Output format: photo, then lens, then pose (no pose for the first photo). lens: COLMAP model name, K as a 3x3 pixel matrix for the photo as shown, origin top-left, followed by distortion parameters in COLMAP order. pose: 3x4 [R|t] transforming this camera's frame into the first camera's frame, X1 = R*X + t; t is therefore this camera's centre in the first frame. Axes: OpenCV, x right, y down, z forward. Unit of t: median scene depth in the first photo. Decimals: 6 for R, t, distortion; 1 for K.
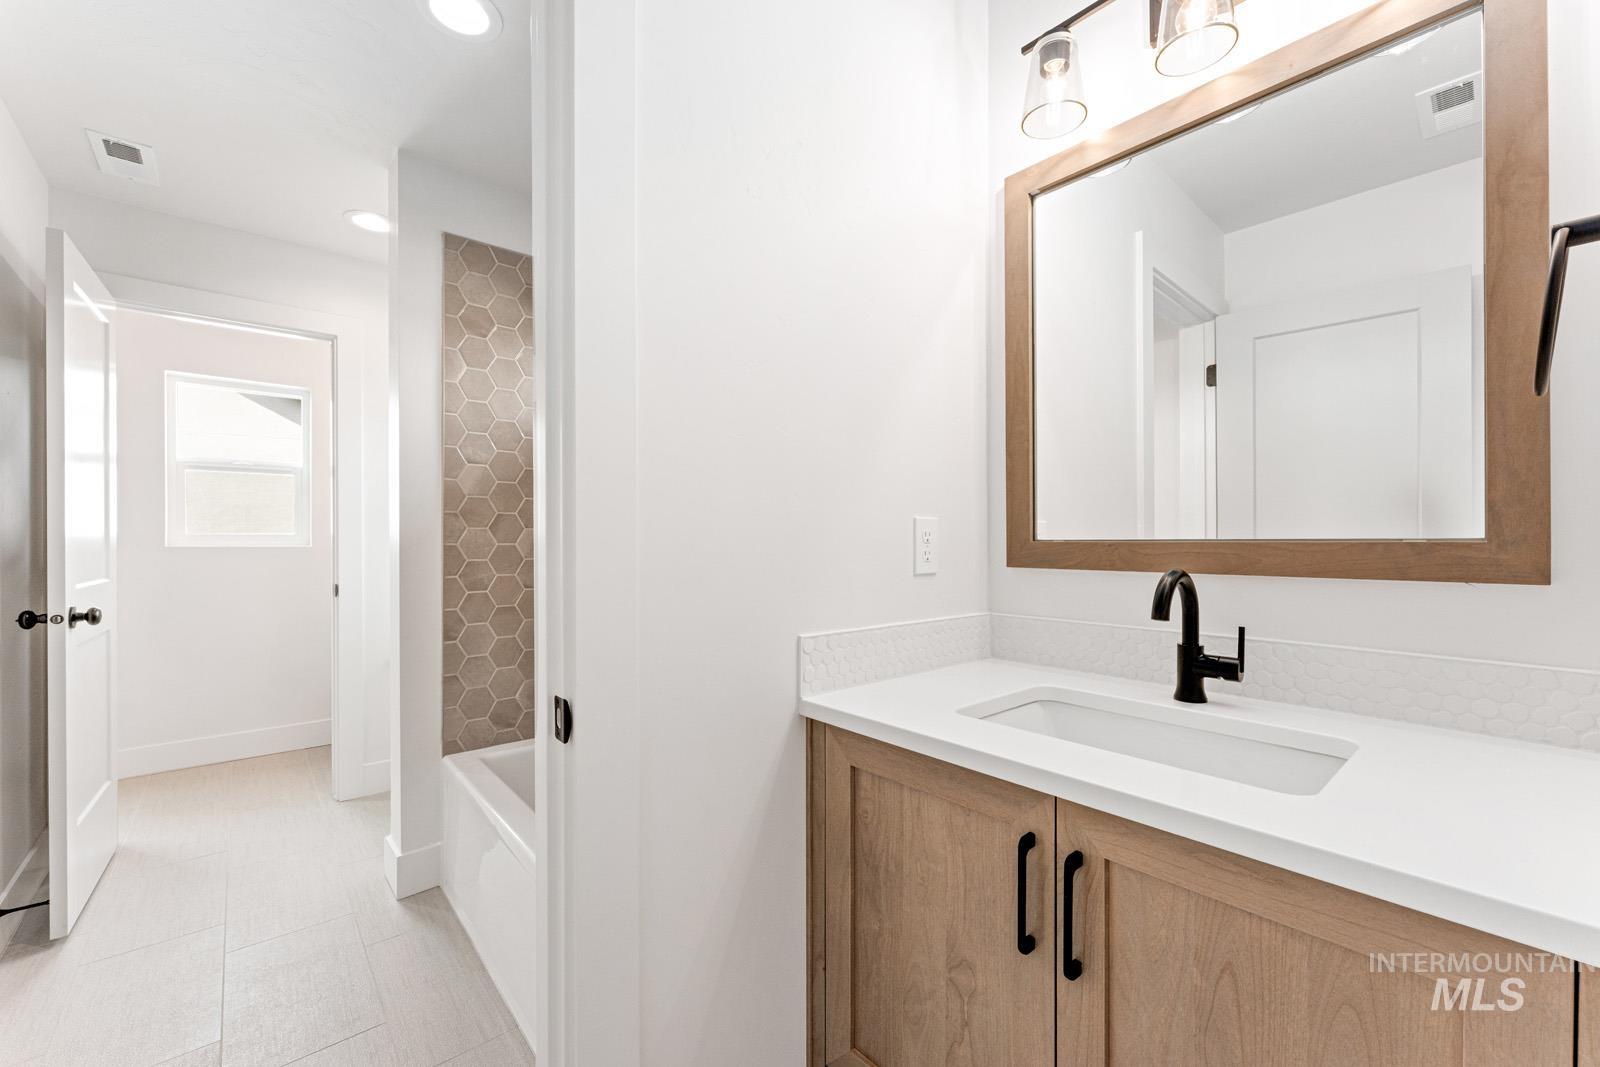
lens RADIAL K [[650.4, 0, 808.7], [0, 650.4, 532.7], [0, 0, 1]] dist [-0.002194, -0.000584]
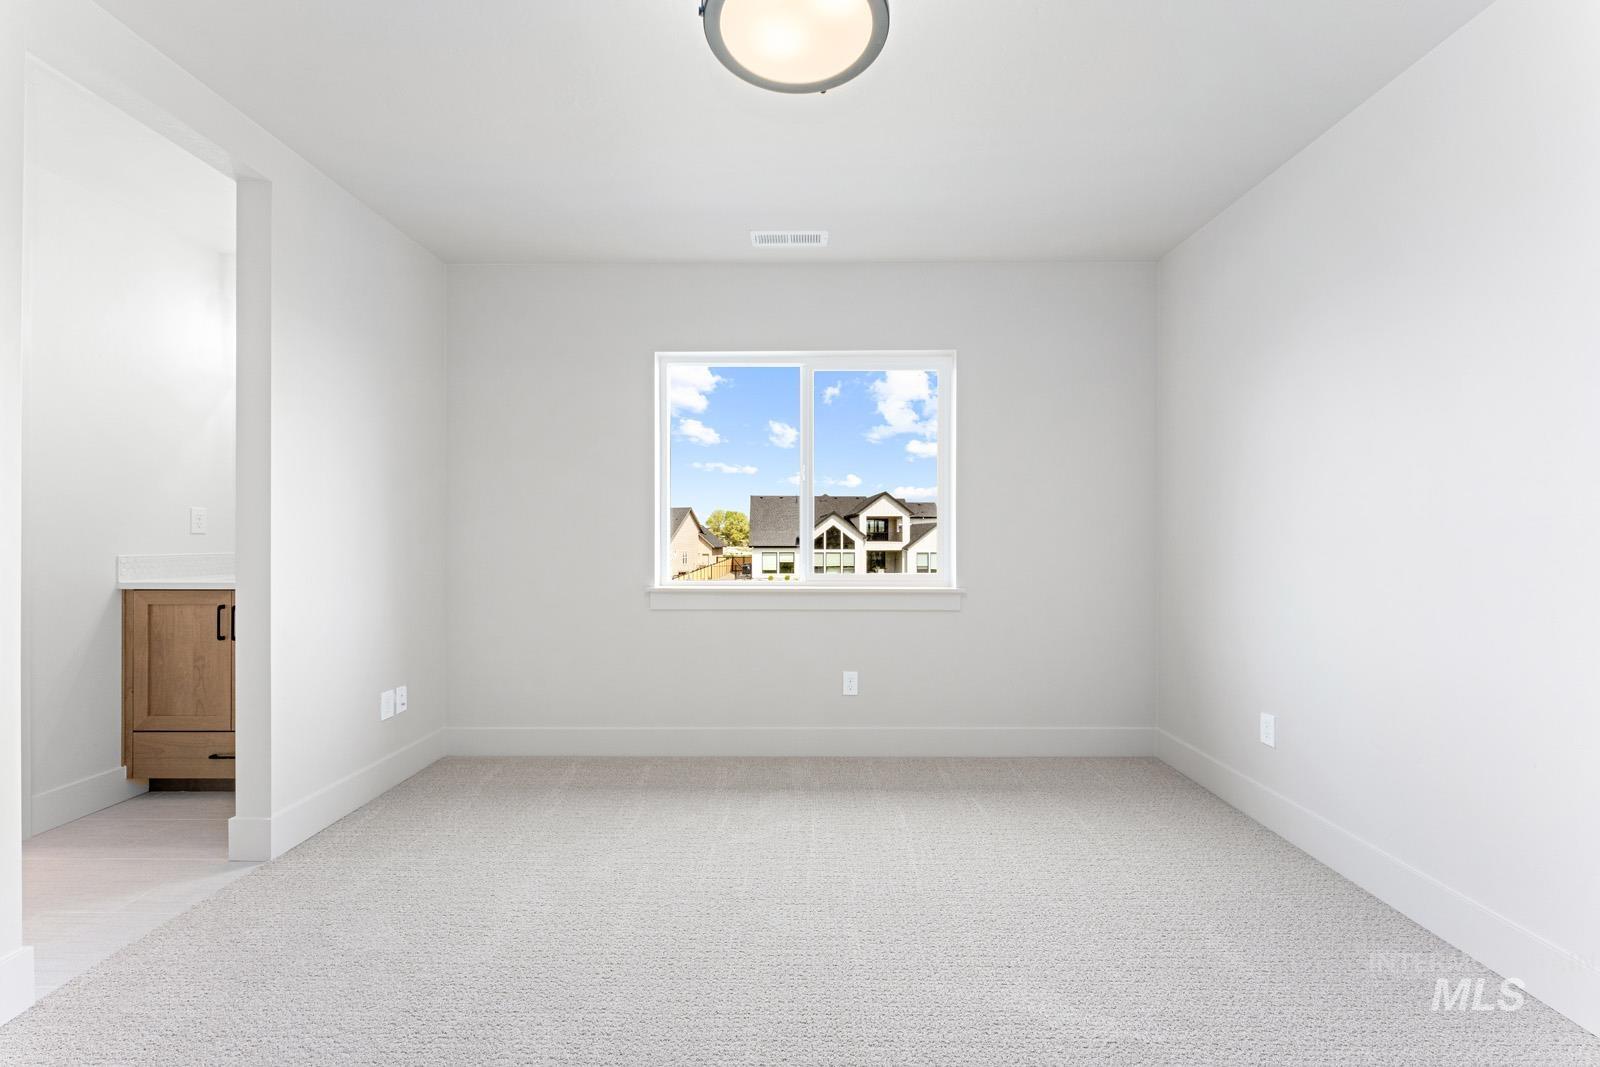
lens RADIAL K [[650.4, 0, 808.7], [0, 650.4, 532.7], [0, 0, 1]] dist [-0.002194, -0.000584]
pose [[0.667884, 0.000620, 0.744265, -0.097408], [-0.007098, 0.999959, 0.005536, 0.045974], [-0.744231, -0.008980, 0.667862, -2.650308]]
